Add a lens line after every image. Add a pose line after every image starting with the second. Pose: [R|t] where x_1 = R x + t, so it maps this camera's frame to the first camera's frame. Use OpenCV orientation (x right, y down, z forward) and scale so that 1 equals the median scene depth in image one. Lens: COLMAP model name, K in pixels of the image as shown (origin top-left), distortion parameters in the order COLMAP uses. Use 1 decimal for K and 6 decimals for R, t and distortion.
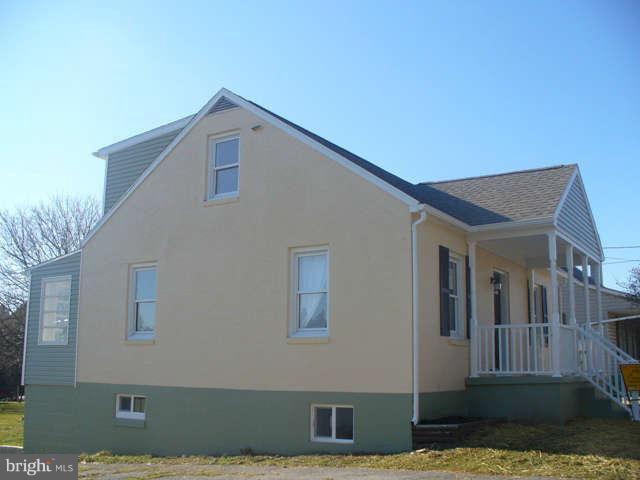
lens RADIAL K [[732.5, 0, 309.4], [0, 732.5, 242.1], [0, 0, 1]] dist [-0.260332, 0.333955]
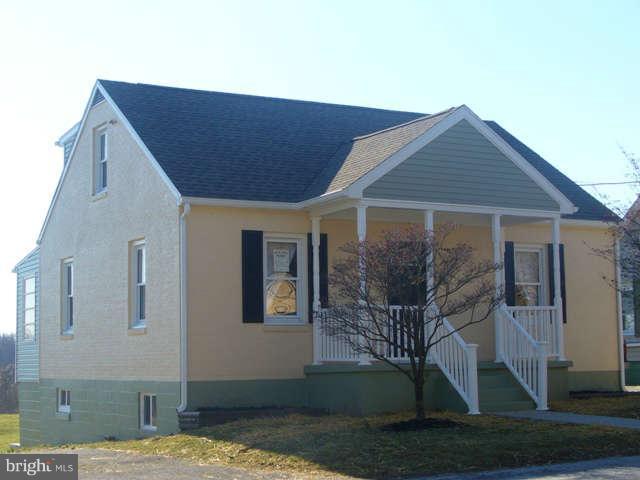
lens RADIAL K [[1187.2, 0, 320.0], [0, 1187.2, 240.0], [0, 0, 1]] dist [-0.066259, 0.007811]
pose [[0.883734, -0.071220, -0.462539, 0.945072], [0.109342, 0.992420, 0.056101, -0.056305], [0.455037, -0.100154, 0.884822, -0.335236]]
